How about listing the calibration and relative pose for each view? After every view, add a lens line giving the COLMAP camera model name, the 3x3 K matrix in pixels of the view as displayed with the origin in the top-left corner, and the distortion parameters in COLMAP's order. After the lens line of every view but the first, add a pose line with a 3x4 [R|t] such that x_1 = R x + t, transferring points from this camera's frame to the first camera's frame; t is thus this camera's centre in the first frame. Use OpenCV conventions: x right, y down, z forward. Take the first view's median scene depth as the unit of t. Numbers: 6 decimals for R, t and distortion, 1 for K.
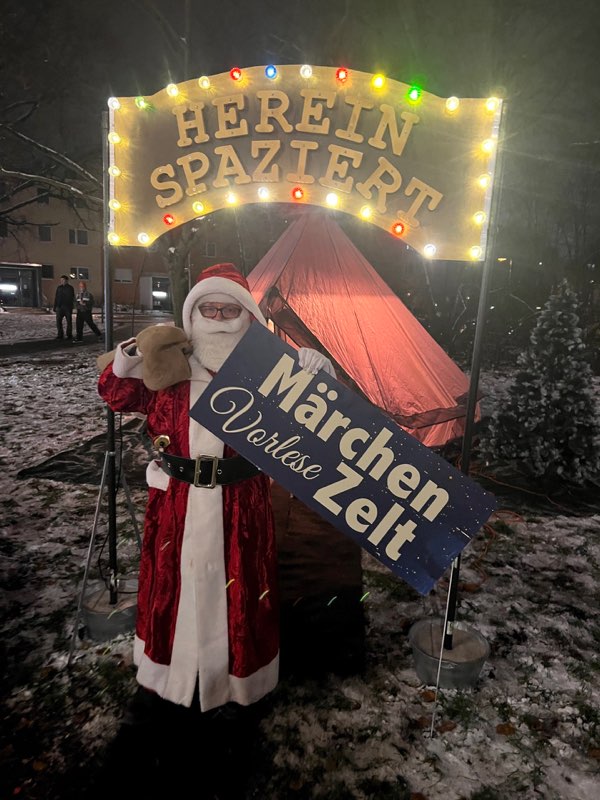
lens RADIAL K [[615.2, 0, 300.6], [0, 615.2, 395.3], [0, 0, 1]] dist [0.060300, -0.069438]
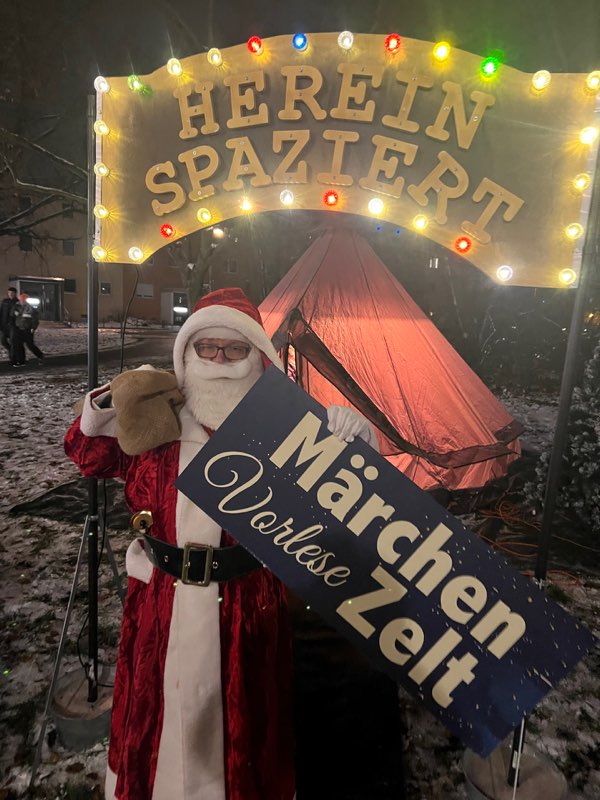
lens RADIAL K [[615.2, 0, 302.2], [0, 615.2, 399.6], [0, 0, 1]] dist [0.060300, -0.069438]
pose [[0.999413, 0.018694, -0.028722, -0.011610], [-0.019256, 0.999627, -0.019385, -0.049904], [0.028349, 0.019927, 0.999399, 0.195674]]
